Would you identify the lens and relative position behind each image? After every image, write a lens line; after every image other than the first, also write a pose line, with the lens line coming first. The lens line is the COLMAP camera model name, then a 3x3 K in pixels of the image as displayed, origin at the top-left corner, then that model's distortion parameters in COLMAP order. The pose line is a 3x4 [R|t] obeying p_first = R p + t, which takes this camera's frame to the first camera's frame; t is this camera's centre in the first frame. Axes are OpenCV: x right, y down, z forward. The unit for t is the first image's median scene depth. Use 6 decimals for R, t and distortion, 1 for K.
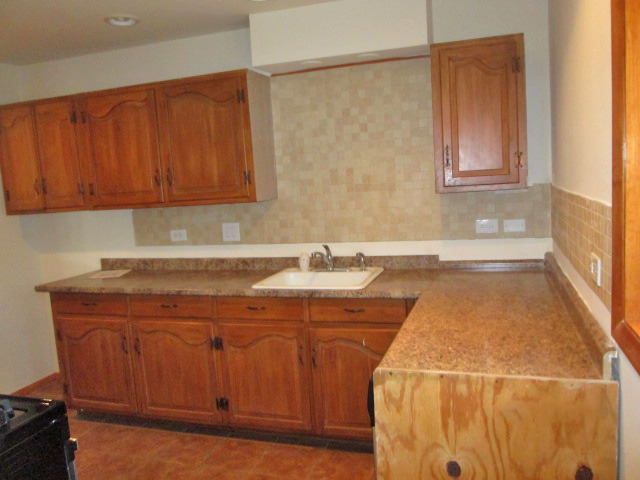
lens RADIAL K [[523.5, 0, 321.6], [0, 523.5, 241.0], [0, 0, 1]] dist [-0.062419, 0.012169]
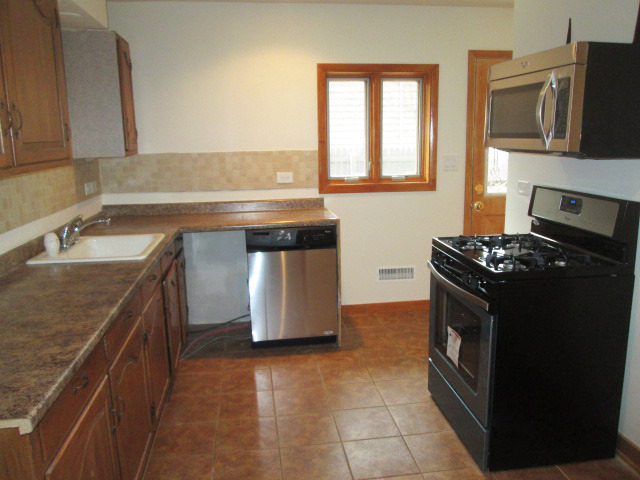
lens RADIAL K [[523.5, 0, 321.4], [0, 523.5, 241.6], [0, 0, 1]] dist [-0.062419, 0.012169]
pose [[-0.435333, -0.110111, 0.893511, -1.079275], [0.129857, 0.974433, 0.183352, -0.059945], [-0.890855, 0.195848, -0.409904, 1.138144]]
